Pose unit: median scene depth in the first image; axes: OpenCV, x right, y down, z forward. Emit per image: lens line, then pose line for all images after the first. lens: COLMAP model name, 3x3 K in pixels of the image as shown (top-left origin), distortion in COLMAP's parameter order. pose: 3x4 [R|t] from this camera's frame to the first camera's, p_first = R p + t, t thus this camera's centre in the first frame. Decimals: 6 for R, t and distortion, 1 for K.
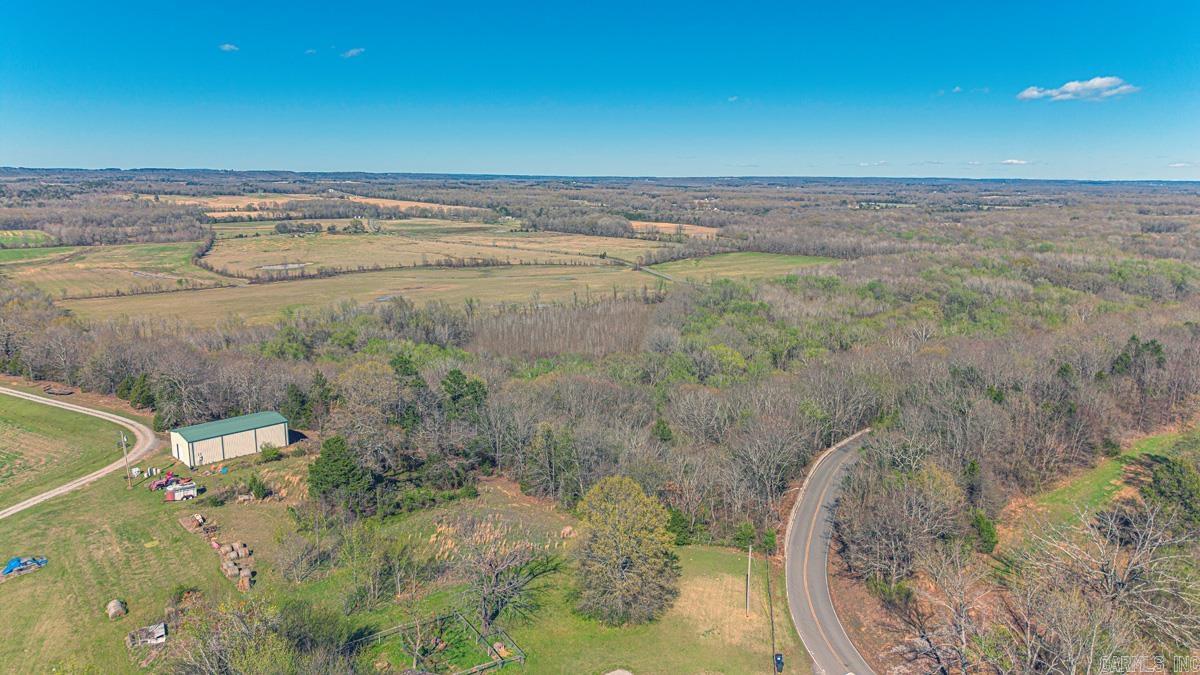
lens RADIAL K [[805.5, 0, 601.6], [0, 805.5, 374.1], [0, 0, 1]] dist [0.039191, -0.051229]
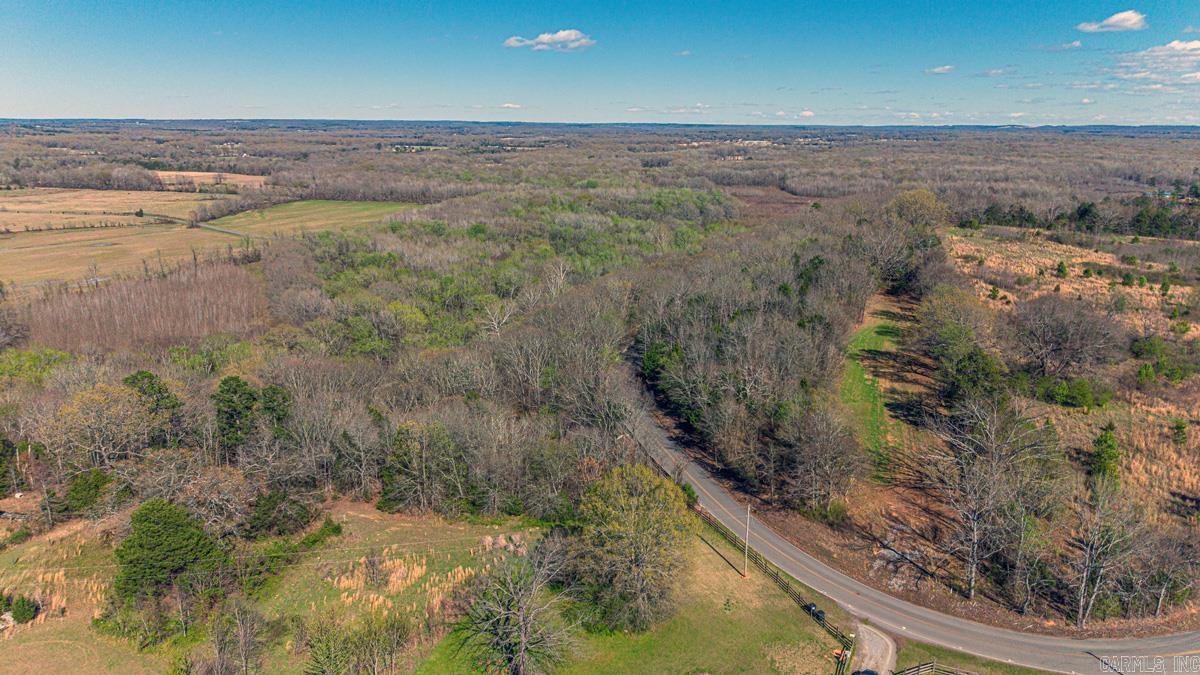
lens RADIAL K [[805.5, 0, 599.7], [0, 805.5, 338.8], [0, 0, 1]] dist [0.039191, -0.051229]
pose [[0.845240, -0.142283, 0.515096, -0.047508], [0.129293, 0.989715, 0.061224, -0.007183], [-0.518509, 0.014849, 0.854943, 0.028493]]
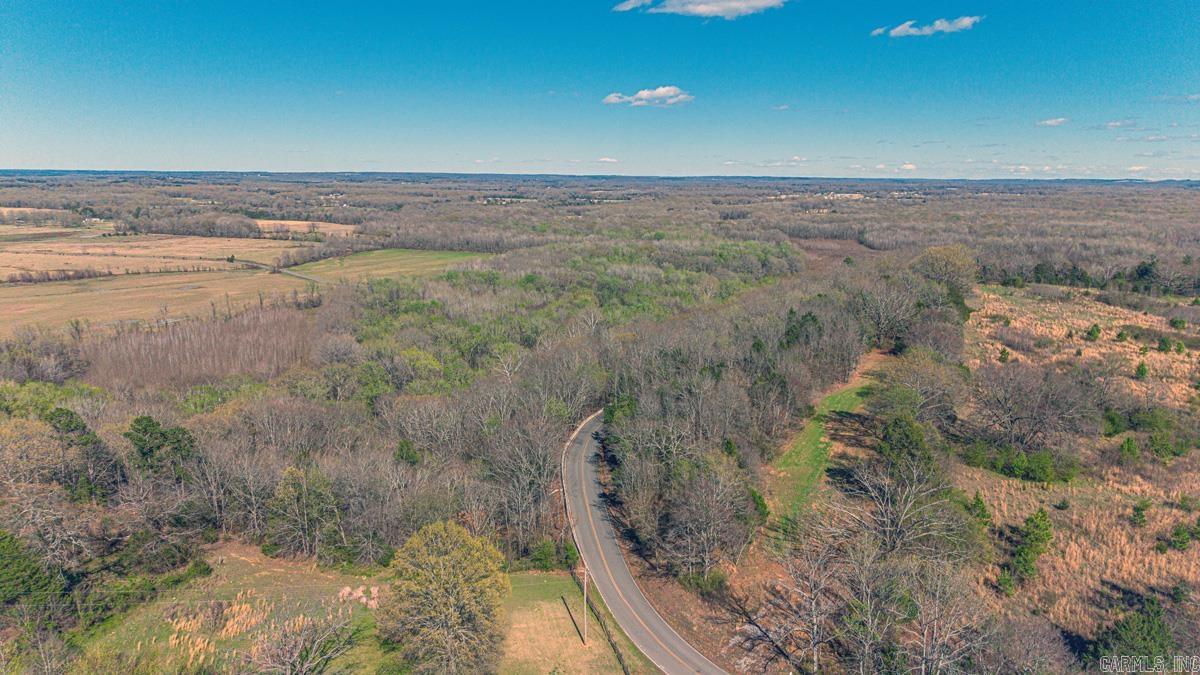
lens RADIAL K [[805.5, 0, 599.4], [0, 805.5, 339.0], [0, 0, 1]] dist [0.039191, -0.051229]
pose [[0.901433, -0.088788, 0.423717, -0.018773], [0.104133, 0.994476, -0.013150, -0.003992], [-0.420209, 0.055976, 0.905699, 0.014456]]
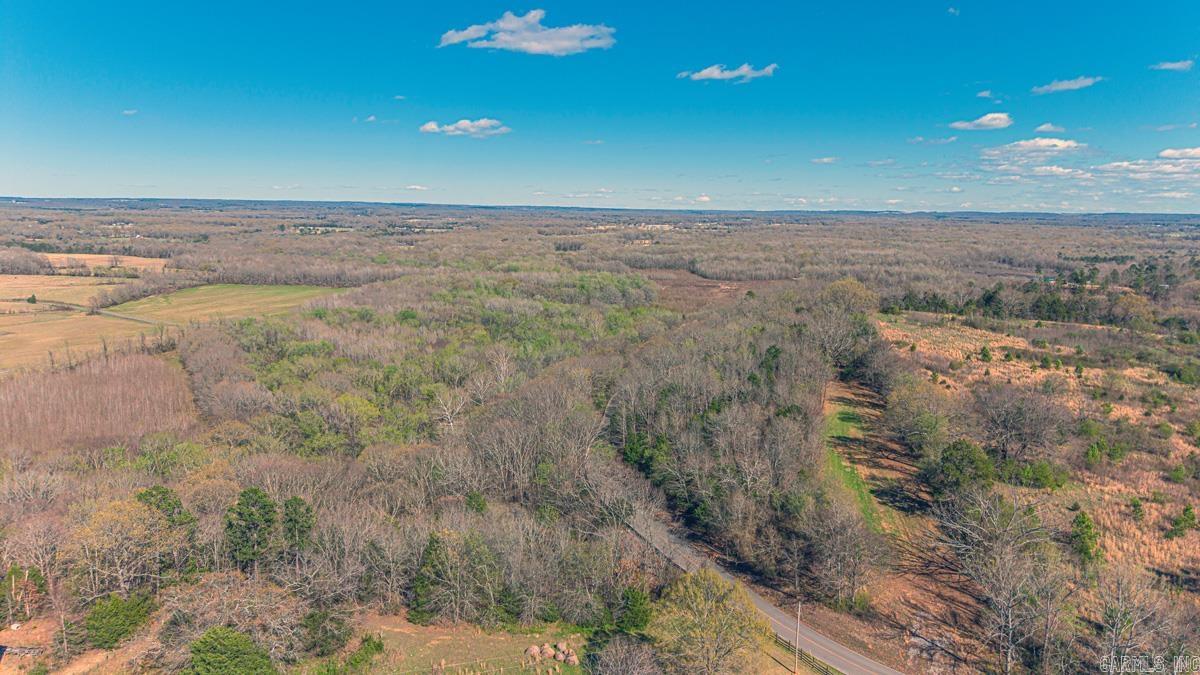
lens RADIAL K [[805.5, 0, 599.8], [0, 805.5, 339.6], [0, 0, 1]] dist [0.039191, -0.051229]
pose [[0.776267, -0.100831, 0.622288, -0.065422], [0.142951, 0.989566, -0.017981, -0.013792], [-0.613982, 0.102915, 0.782582, 0.036011]]
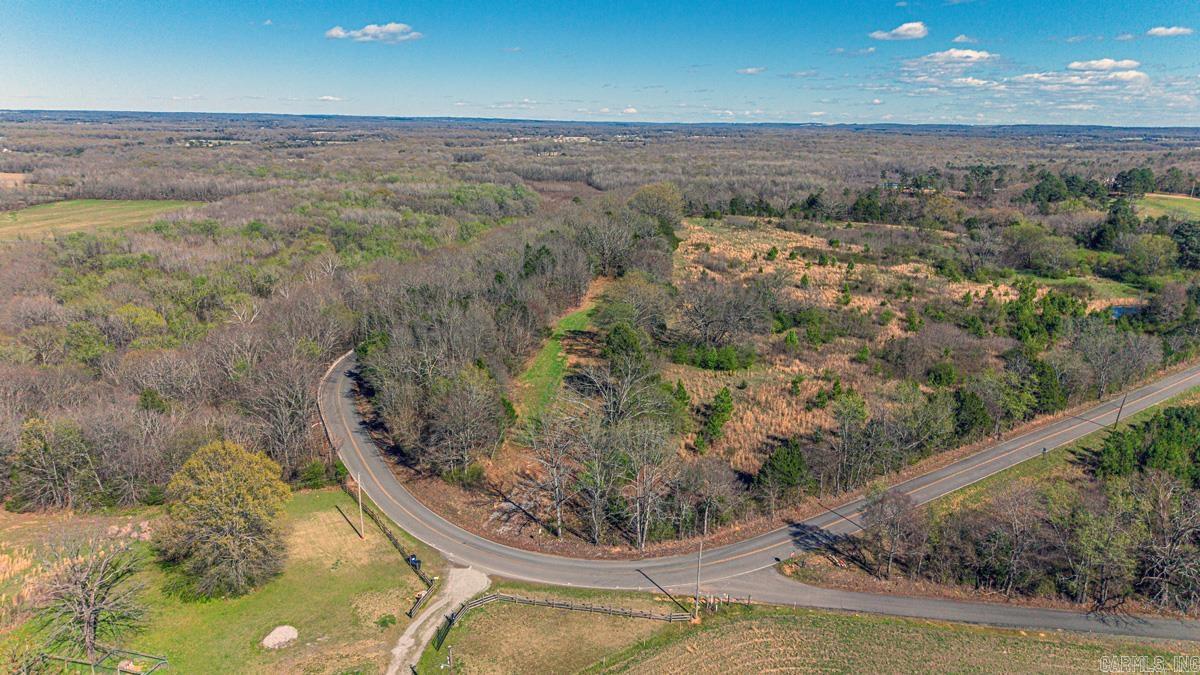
lens RADIAL K [[805.5, 0, 603.1], [0, 805.5, 336.8], [0, 0, 1]] dist [0.039191, -0.051229]
pose [[0.715717, -0.180624, 0.674629, -0.029091], [0.159506, 0.982722, 0.093891, -0.000896], [-0.679931, 0.040408, 0.732162, 0.000252]]
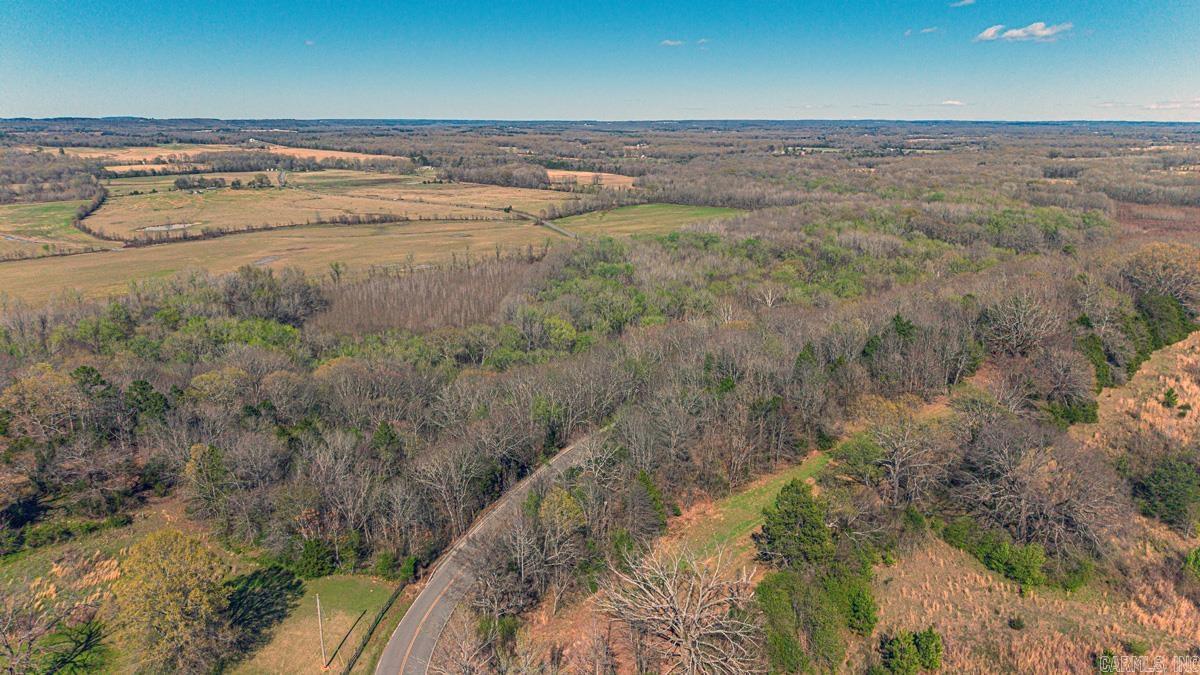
lens RADIAL K [[805.5, 0, 597.9], [0, 805.5, 339.7], [0, 0, 1]] dist [0.039191, -0.051229]
pose [[0.997969, -0.024251, 0.058910, 0.049942], [0.022762, 0.999408, 0.025809, -0.010811], [-0.059501, -0.024416, 0.997930, 0.005638]]
